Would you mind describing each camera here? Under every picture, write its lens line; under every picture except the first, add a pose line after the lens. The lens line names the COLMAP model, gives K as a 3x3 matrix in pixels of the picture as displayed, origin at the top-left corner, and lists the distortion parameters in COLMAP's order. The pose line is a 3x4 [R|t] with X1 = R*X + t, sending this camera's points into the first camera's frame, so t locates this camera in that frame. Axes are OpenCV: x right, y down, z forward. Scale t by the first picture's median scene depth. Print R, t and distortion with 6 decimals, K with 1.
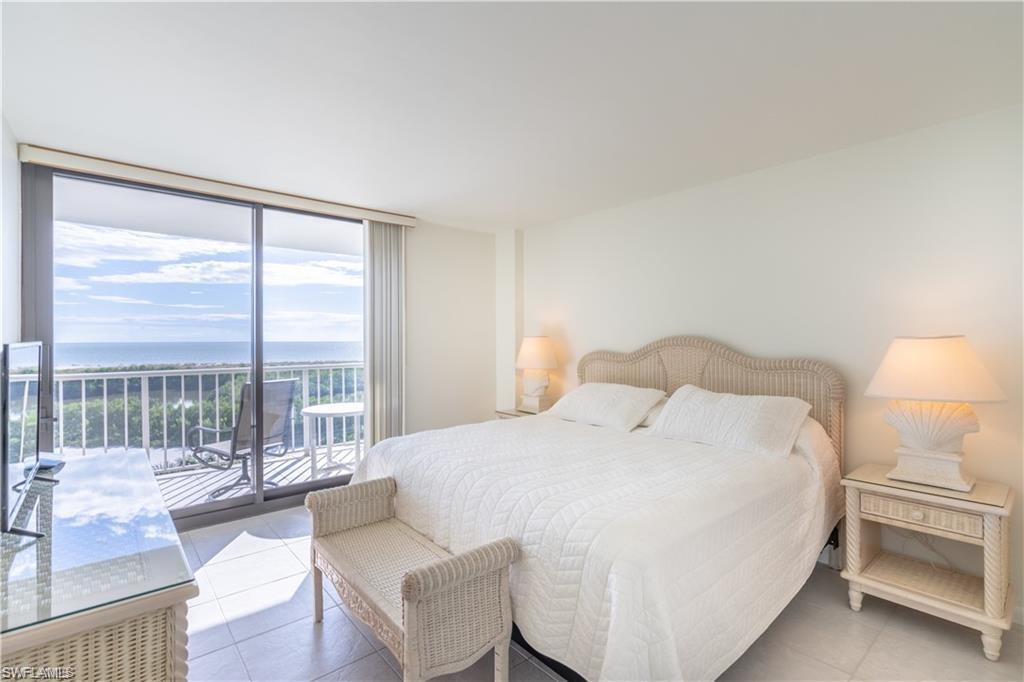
lens RADIAL K [[469.1, 0, 505.9], [0, 469.1, 340.4], [0, 0, 1]] dist [0.000463, 0.000809]
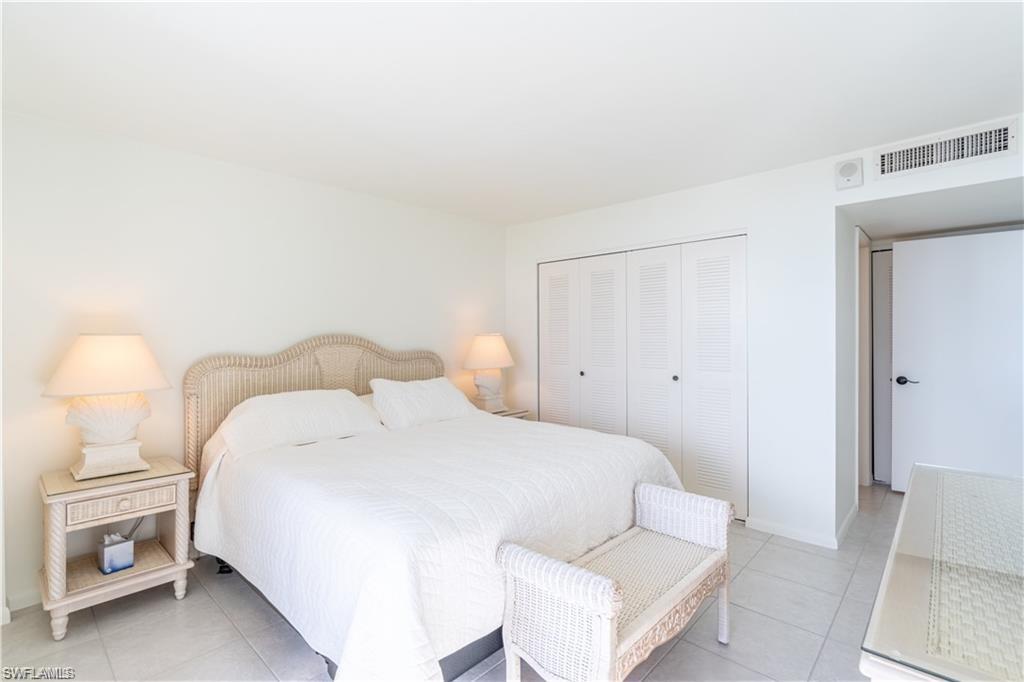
lens RADIAL K [[469.1, 0, 505.9], [0, 469.1, 340.4], [0, 0, 1]] dist [0.000463, 0.000809]
pose [[-0.104686, -0.004819, 0.994494, -0.623707], [-0.009553, 0.999947, 0.003840, -0.003066], [-0.994459, -0.009098, -0.104726, 0.725522]]
